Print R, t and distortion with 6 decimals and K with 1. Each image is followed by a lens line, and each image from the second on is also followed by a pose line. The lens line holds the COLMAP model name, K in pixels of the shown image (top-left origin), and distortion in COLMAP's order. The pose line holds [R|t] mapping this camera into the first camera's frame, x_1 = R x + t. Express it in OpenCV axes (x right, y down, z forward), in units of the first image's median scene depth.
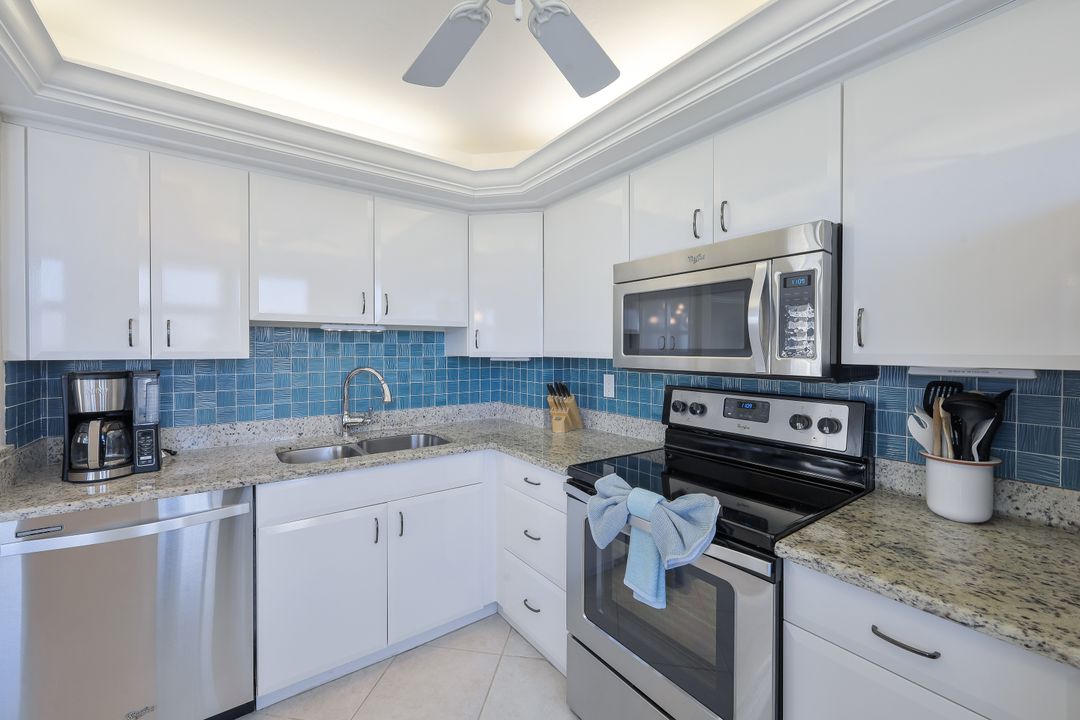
lens RADIAL K [[440.1, 0, 536.8], [0, 440.1, 353.8], [0, 0, 1]] dist [0.007814, -0.000069]
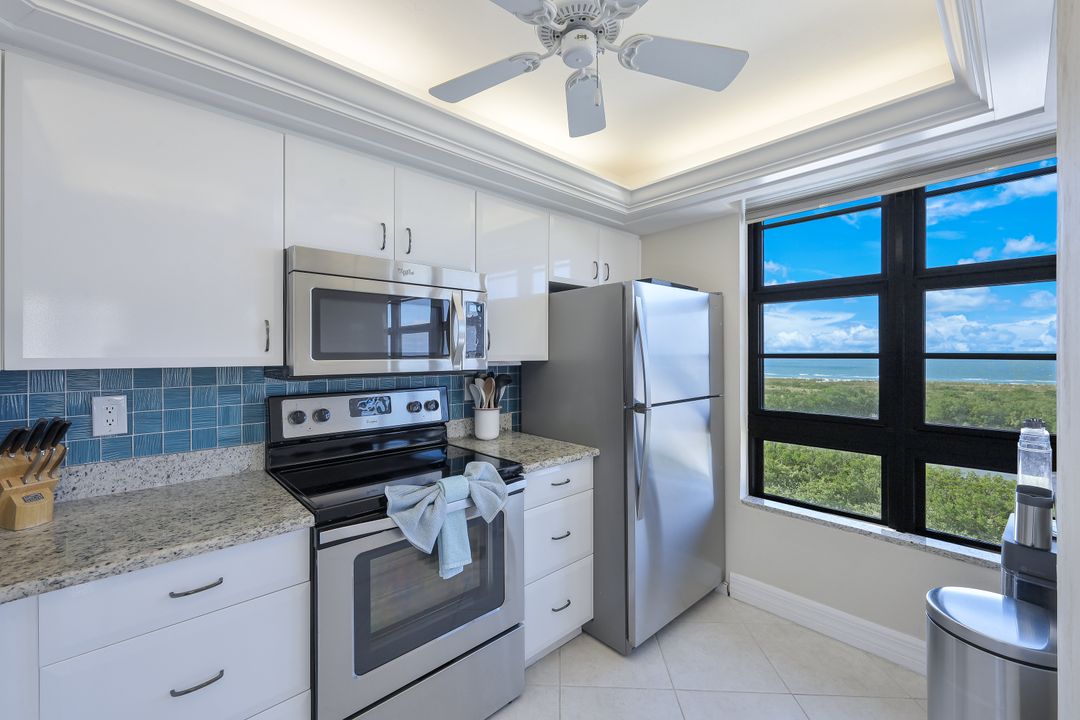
lens RADIAL K [[440.1, 0, 536.8], [0, 440.1, 353.8], [0, 0, 1]] dist [0.007814, -0.000069]
pose [[-0.122107, -0.001410, 0.992516, -0.585842], [0.013133, 0.999909, 0.003037, -0.004870], [-0.992430, 0.013405, -0.122077, 0.594611]]
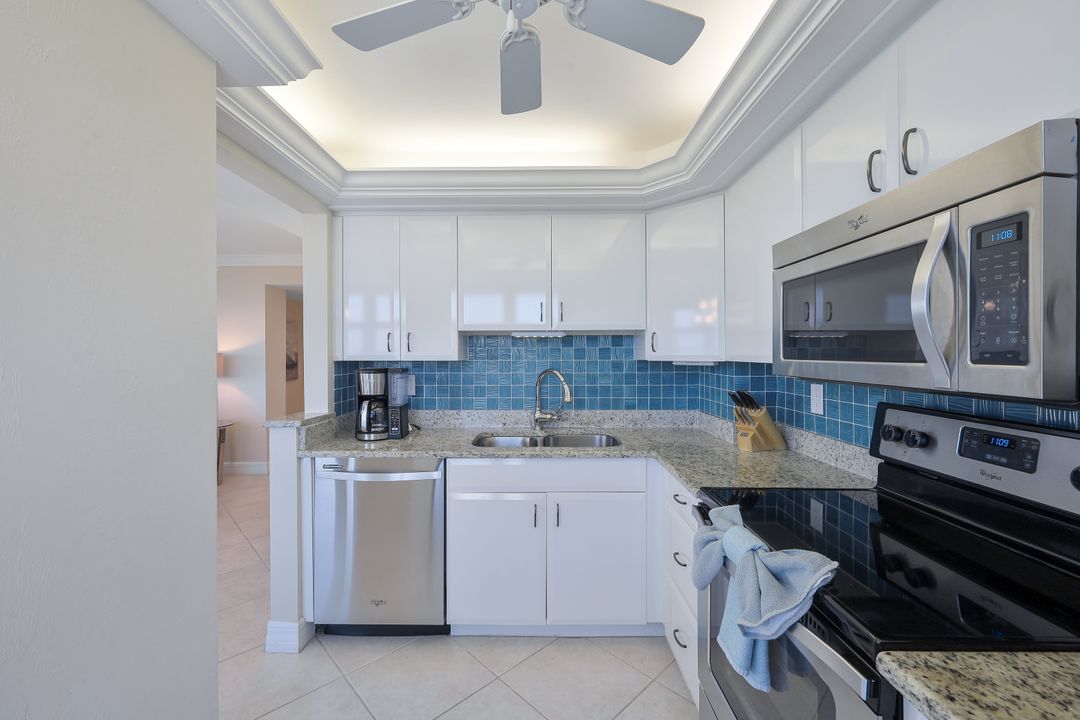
lens RADIAL K [[440.1, 0, 536.8], [0, 440.1, 353.8], [0, 0, 1]] dist [0.007814, -0.000069]
pose [[0.805539, -0.002300, -0.592539, 0.268647], [-0.002952, 0.999964, -0.007895, 0.000467], [0.592536, 0.008109, 0.805503, 0.092861]]
